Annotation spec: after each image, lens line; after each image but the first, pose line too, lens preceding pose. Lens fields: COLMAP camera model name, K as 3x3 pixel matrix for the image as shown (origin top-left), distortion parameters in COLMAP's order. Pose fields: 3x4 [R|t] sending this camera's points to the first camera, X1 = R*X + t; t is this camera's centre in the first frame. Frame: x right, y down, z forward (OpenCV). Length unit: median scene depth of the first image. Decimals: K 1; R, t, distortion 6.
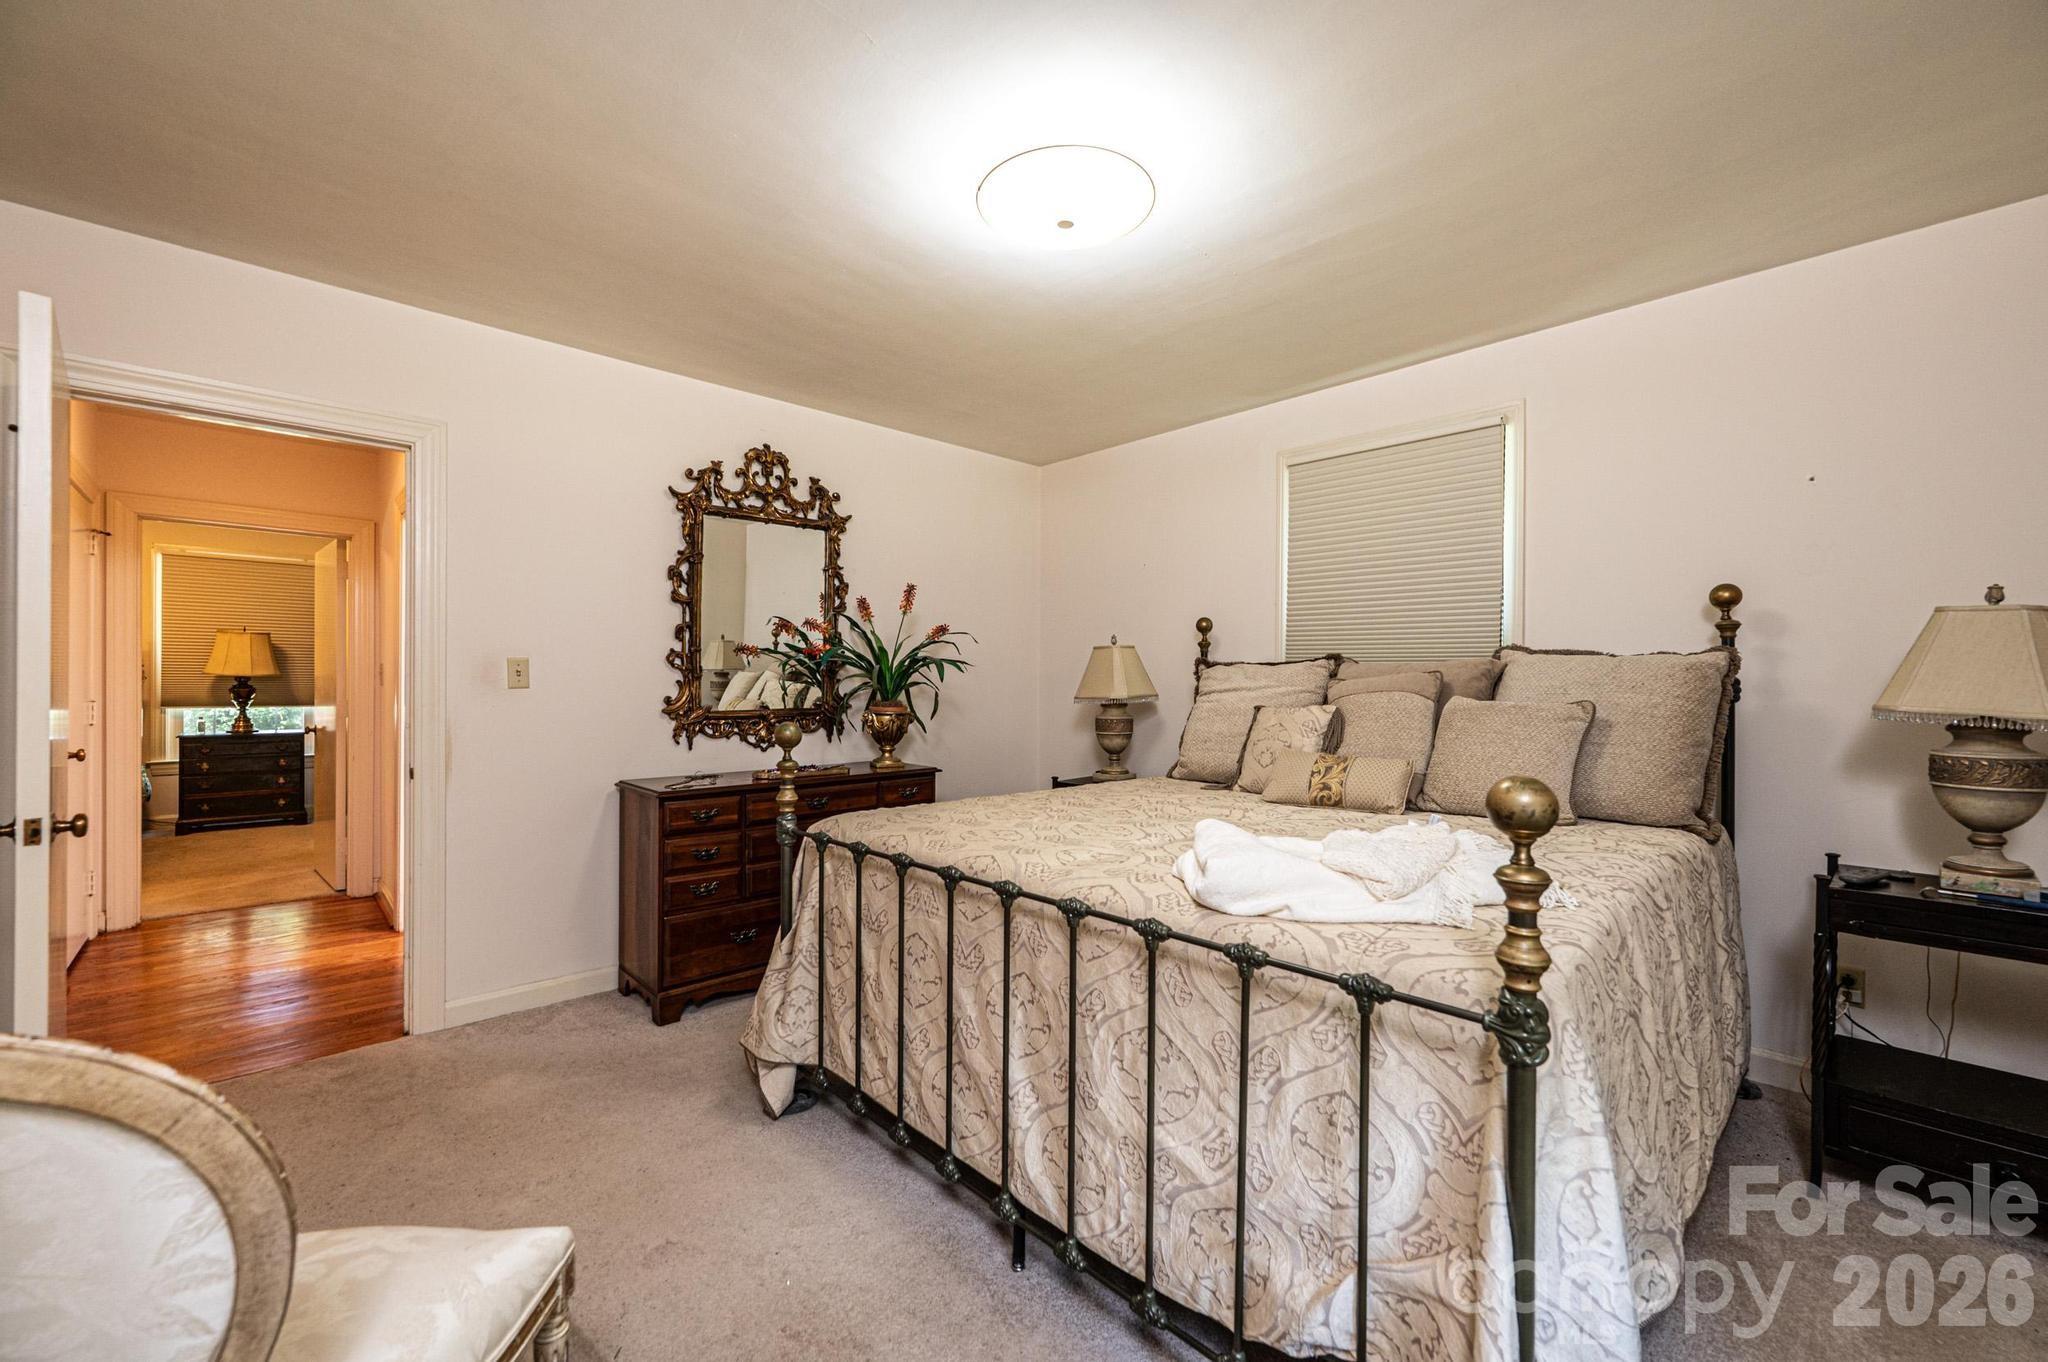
lens RADIAL K [[814.6, 0, 1018.8], [0, 814.6, 683.1], [0, 0, 1]] dist [-0.001982, 0.000346]
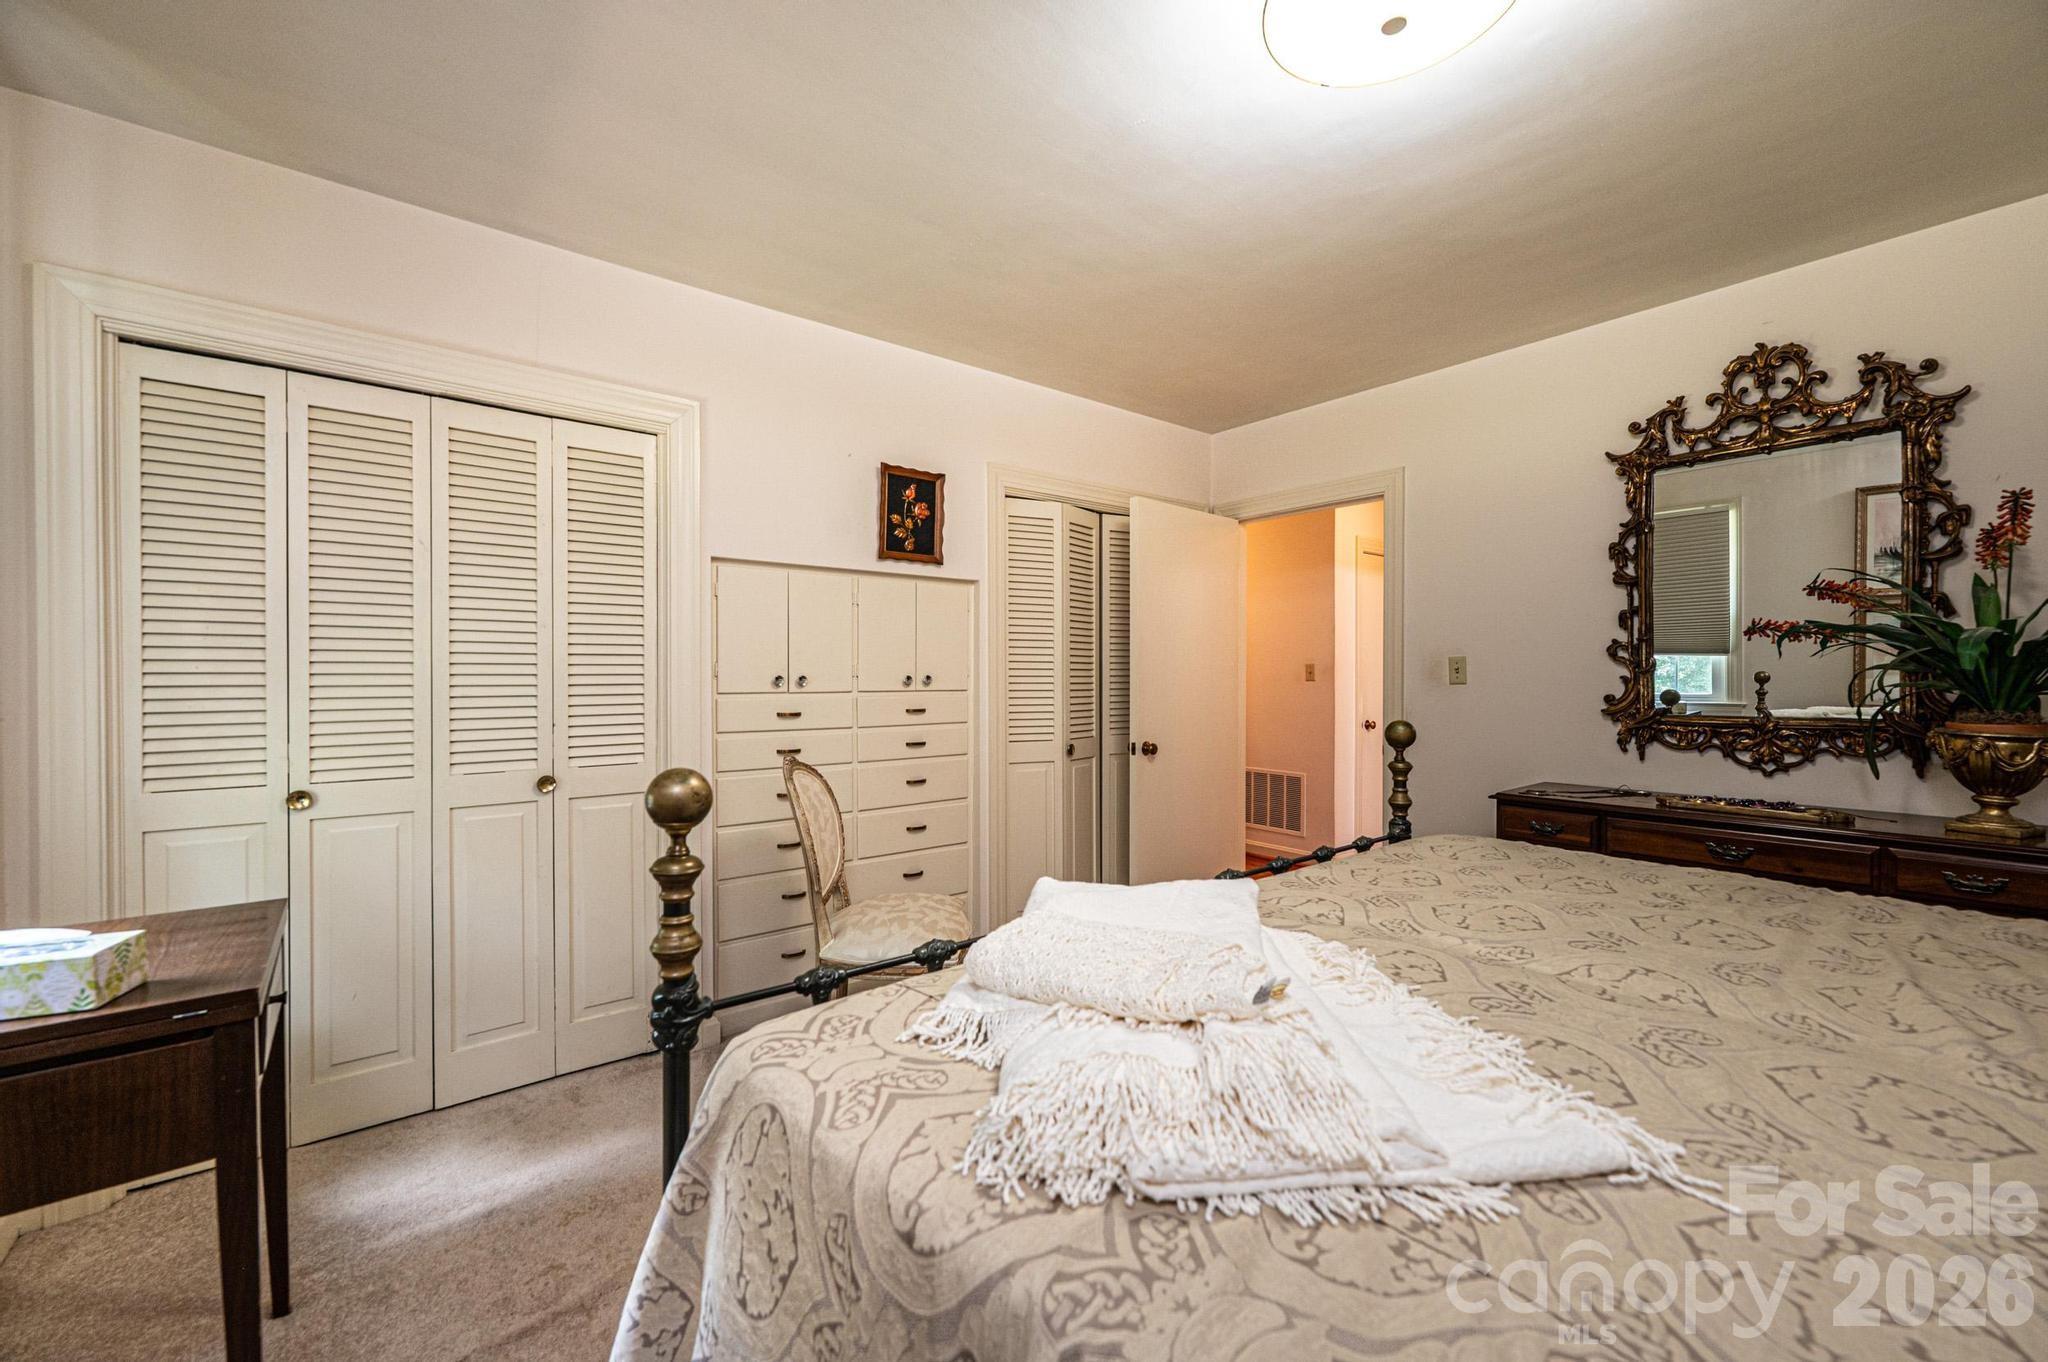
lens RADIAL K [[814.6, 0, 1019.2], [0, 814.6, 680.8], [0, 0, 1]] dist [-0.001982, 0.000346]
pose [[-0.069503, 0.001012, -0.997581, 0.450820], [-0.002037, 0.999997, 0.001157, 0.001450], [0.997580, 0.002113, -0.069501, 0.413523]]
